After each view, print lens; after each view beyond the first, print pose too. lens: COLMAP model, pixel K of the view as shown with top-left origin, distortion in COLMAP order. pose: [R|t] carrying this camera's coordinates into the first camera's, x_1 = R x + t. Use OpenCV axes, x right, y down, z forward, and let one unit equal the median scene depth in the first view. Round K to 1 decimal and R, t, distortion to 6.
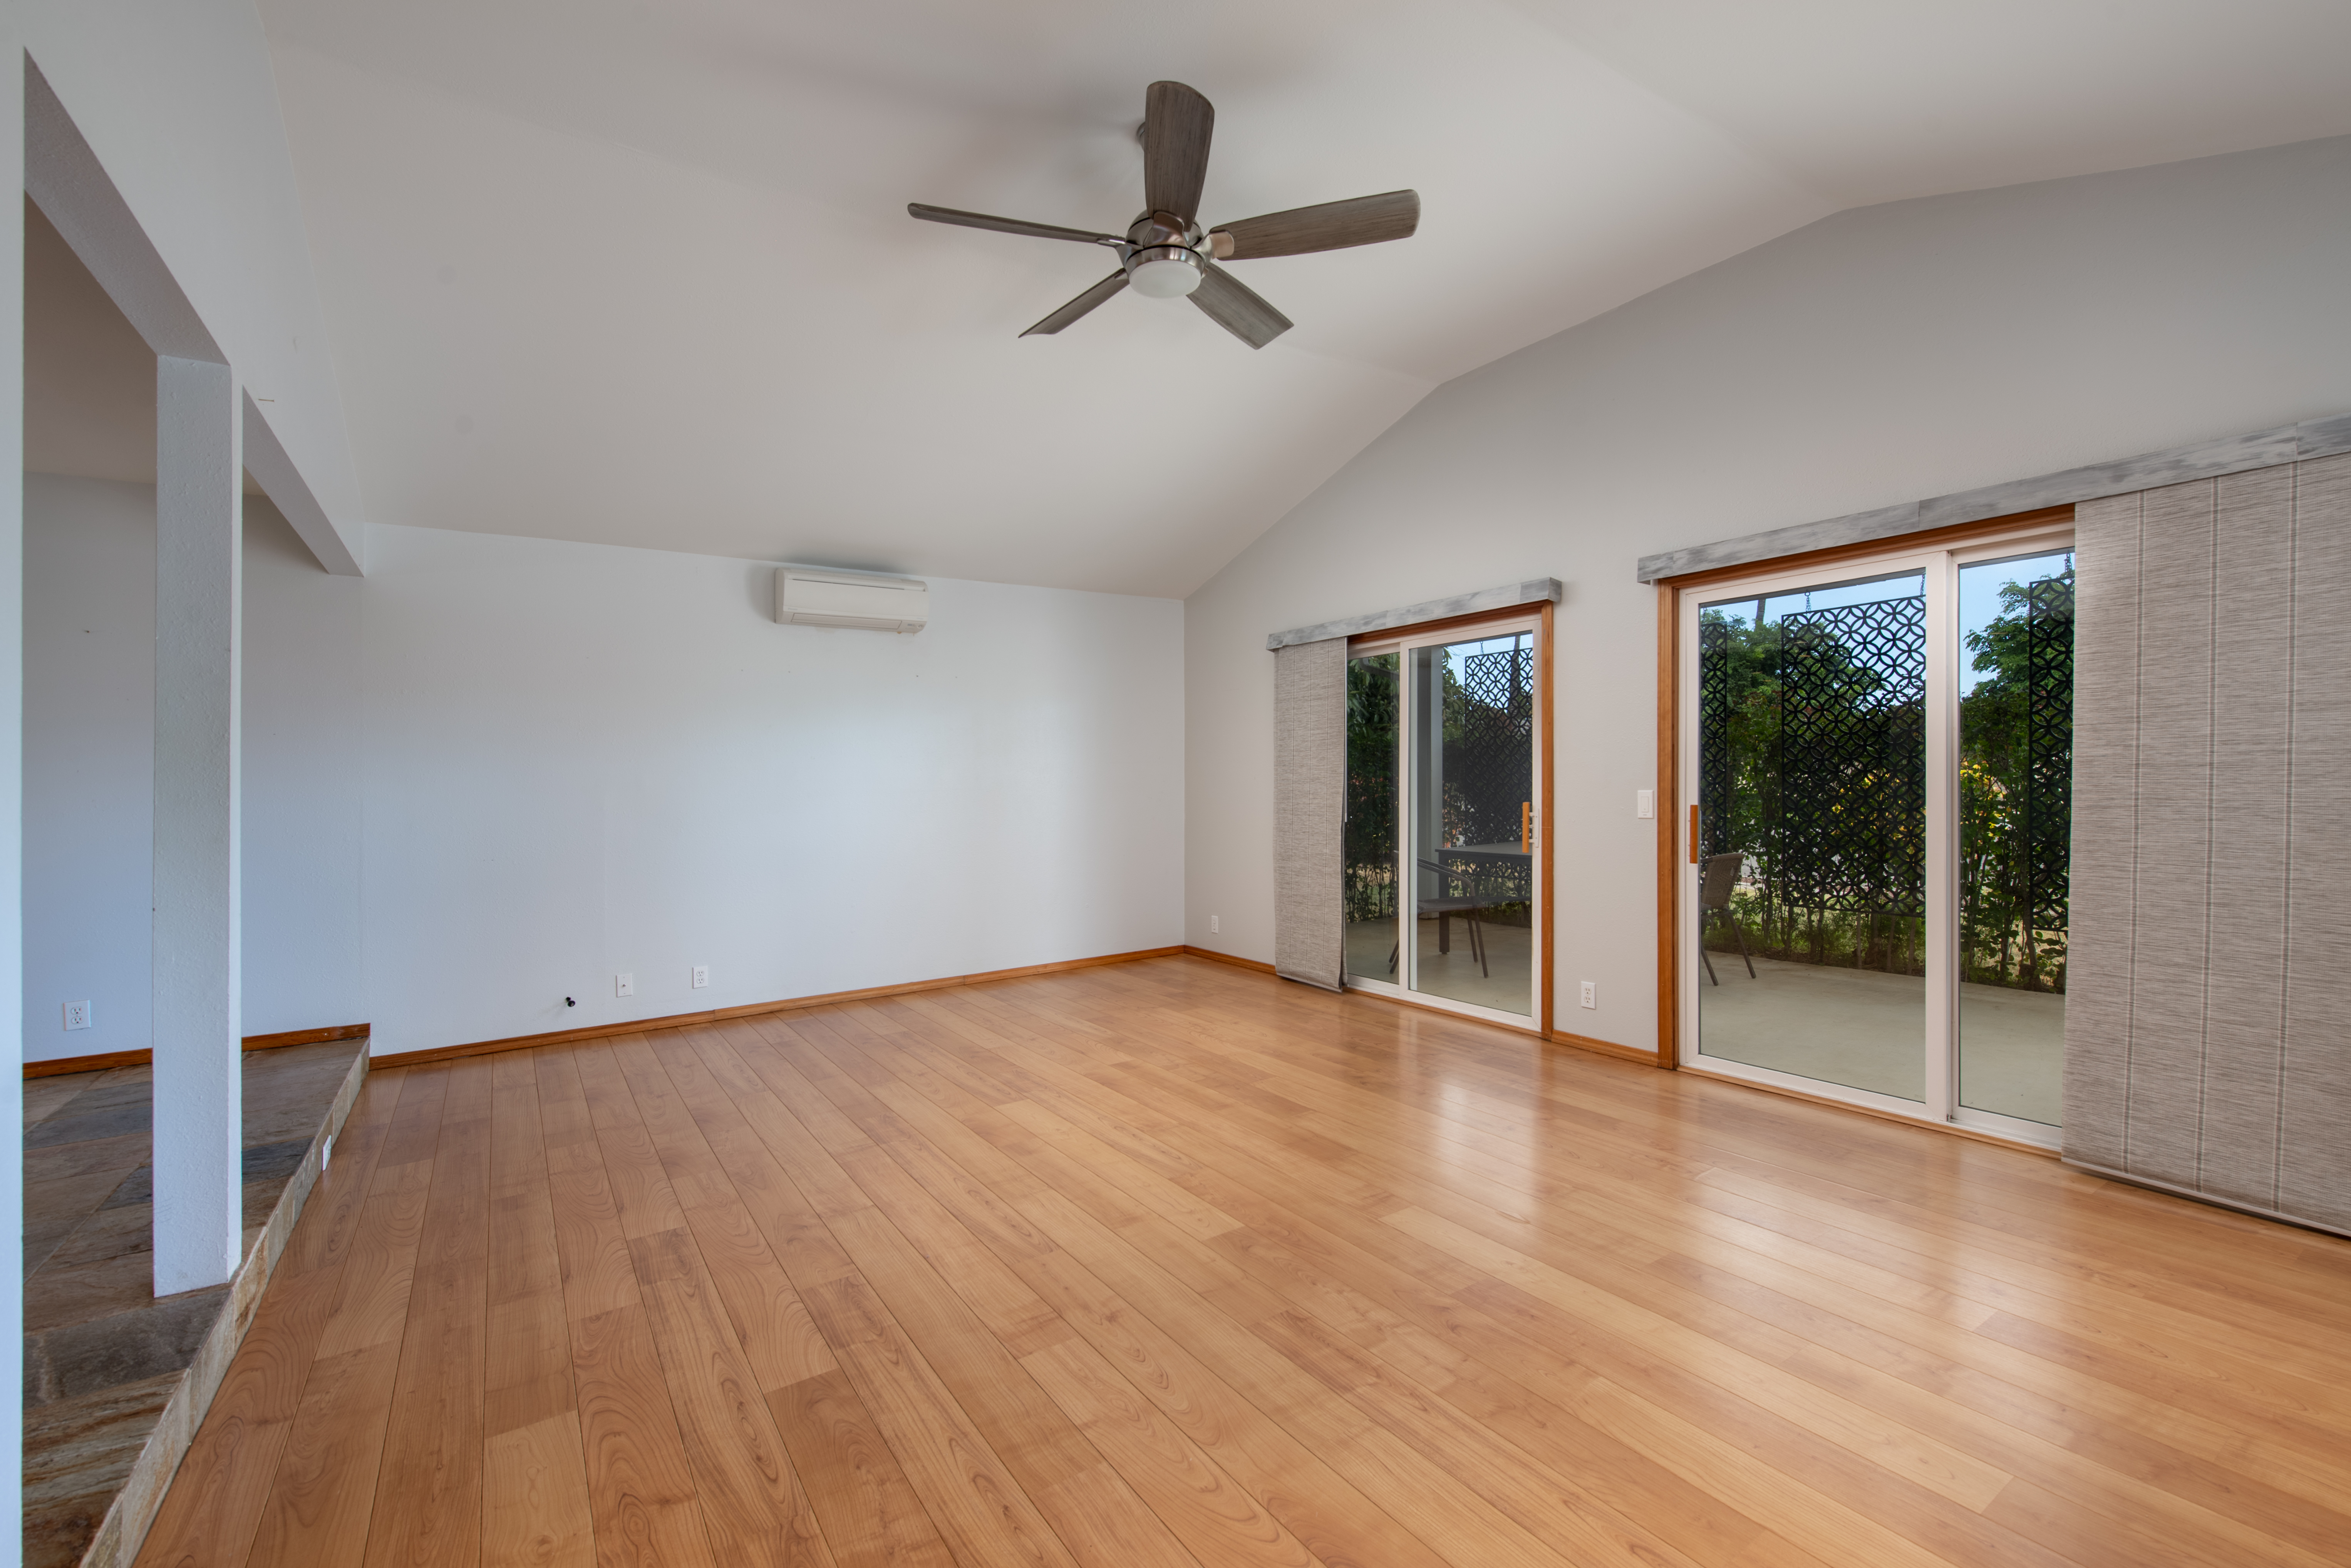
lens RADIAL K [[993.6, 0, 1231.4], [0, 993.6, 781.6], [0, 0, 1]] dist [0.003594, 0.000073]
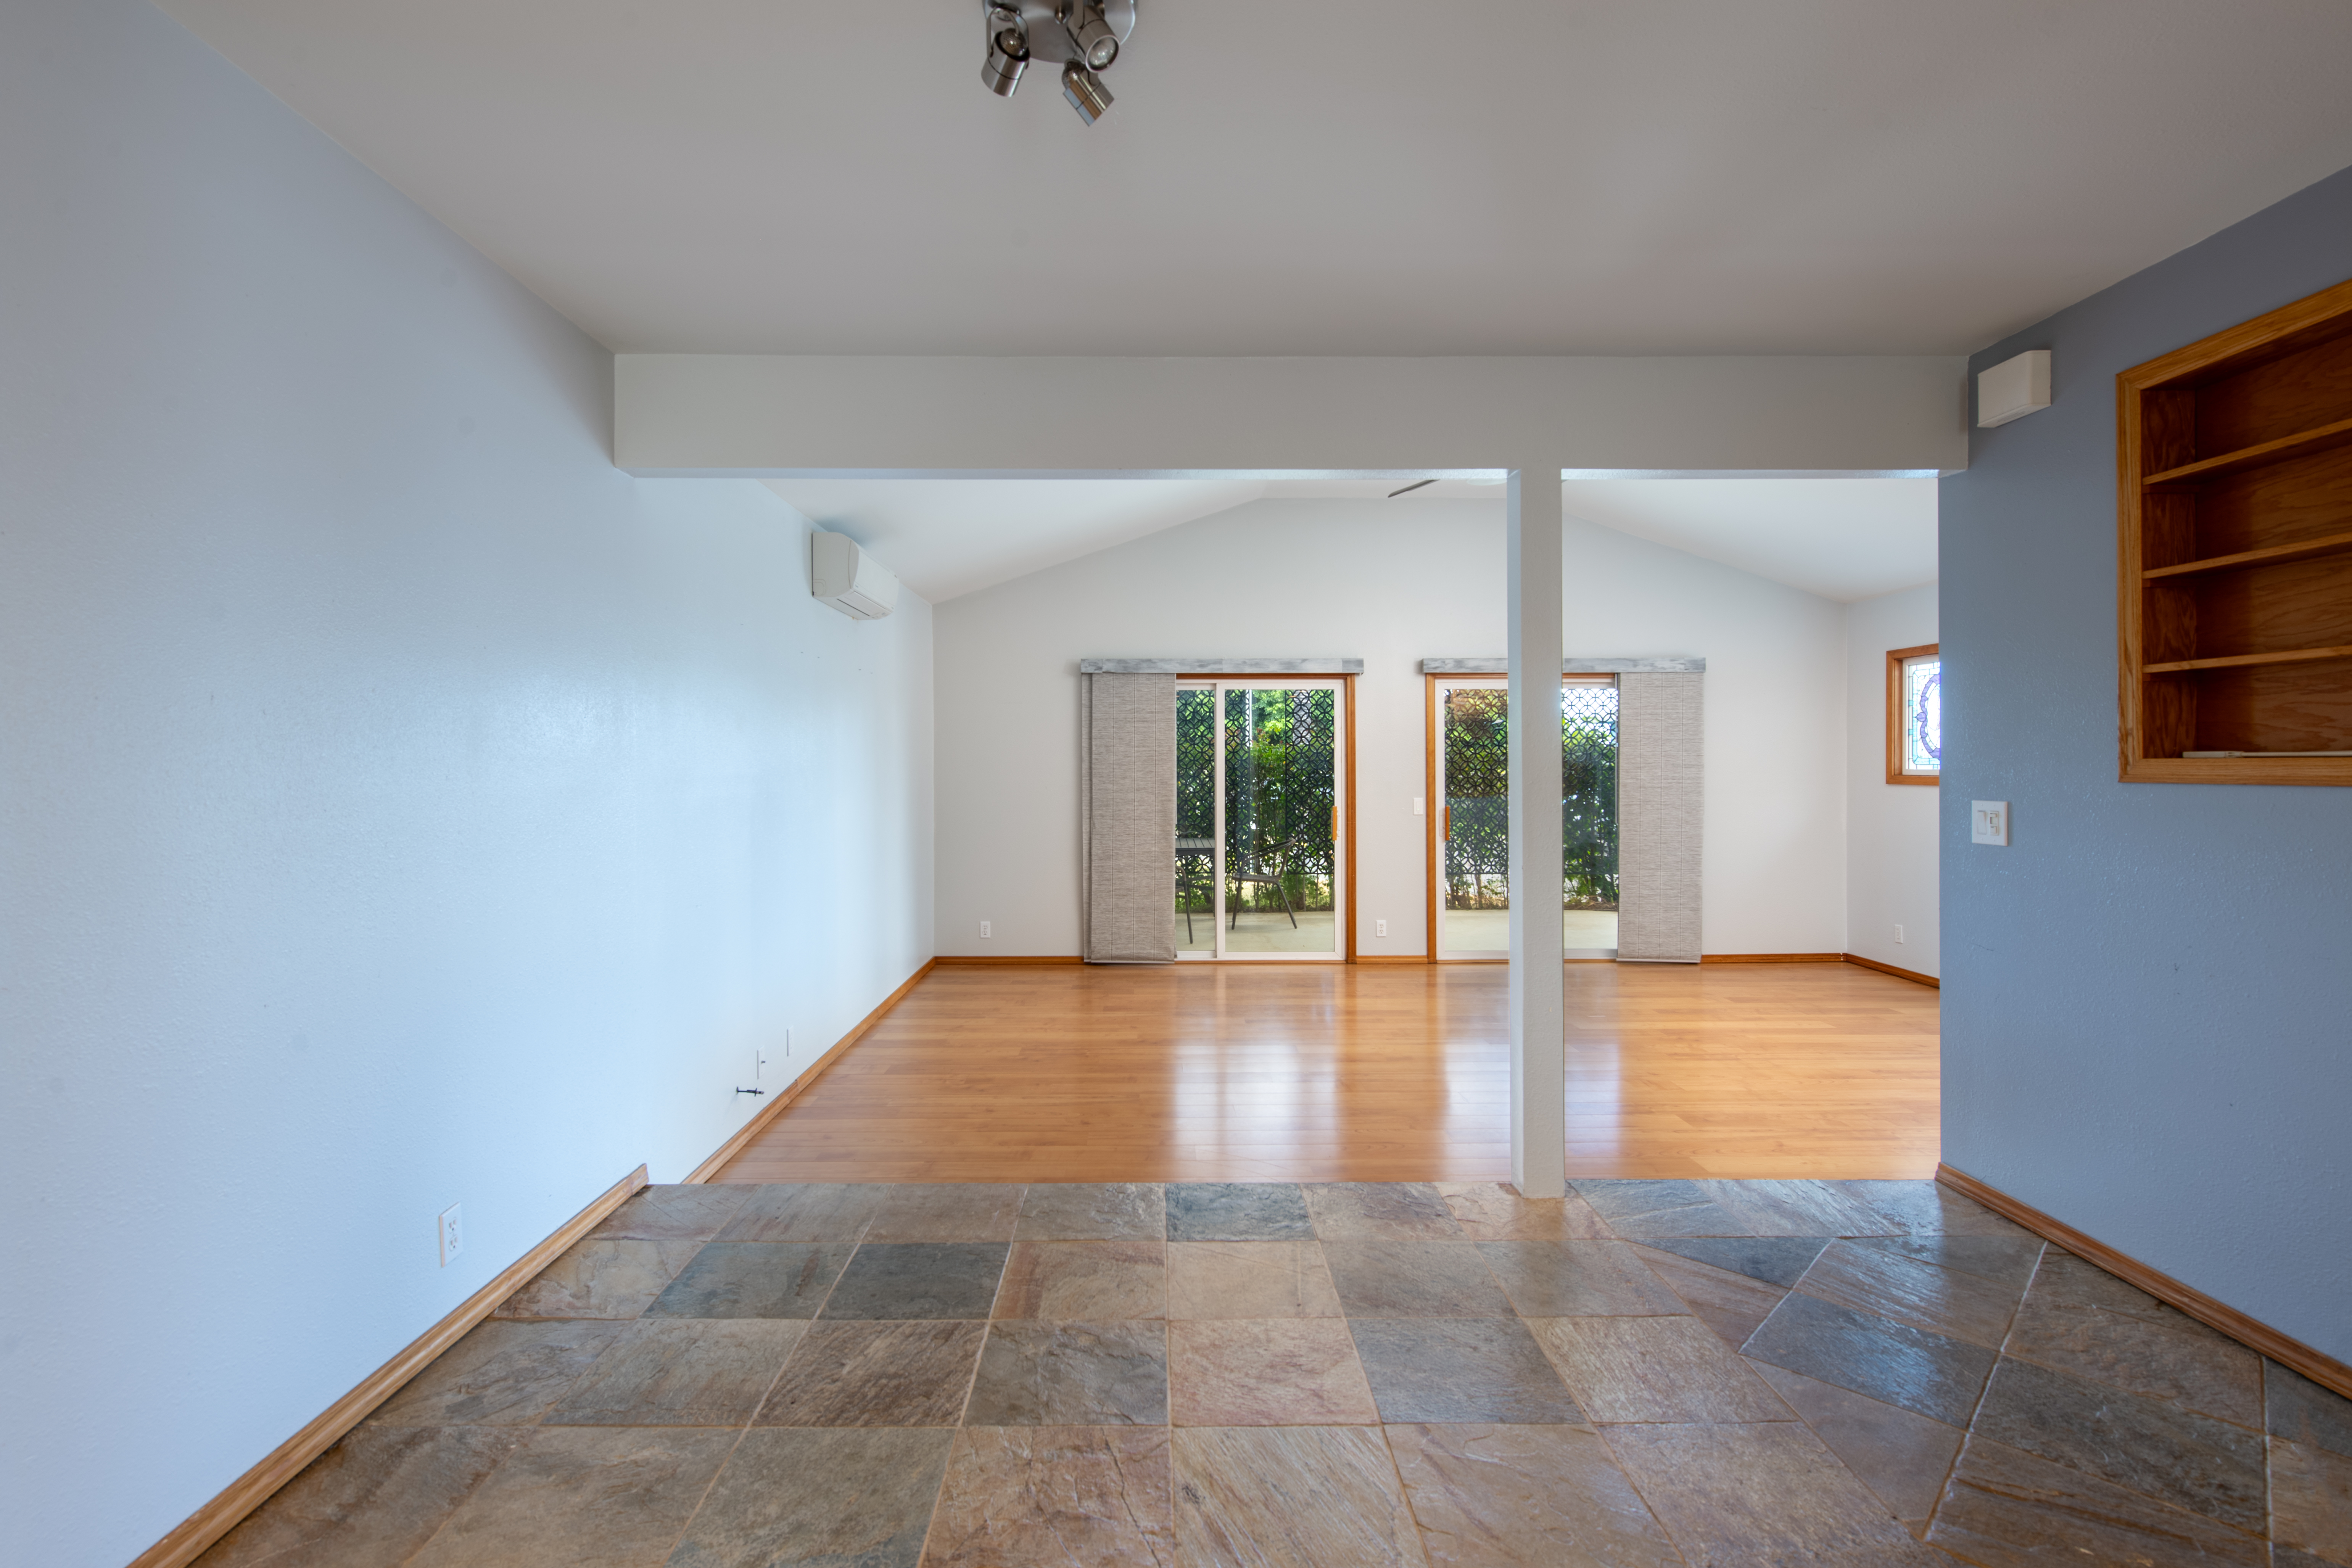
lens RADIAL K [[1100.2, 0, 1176.0], [0, 1100.2, 784.0], [0, 0, 1]] dist [-0.004527, -0.000288]
pose [[0.557049, 0.003494, 0.830472, -1.363634], [-0.006927, 0.999976, 0.000439, -0.012975], [-0.830450, -0.005997, 0.557060, 0.327199]]
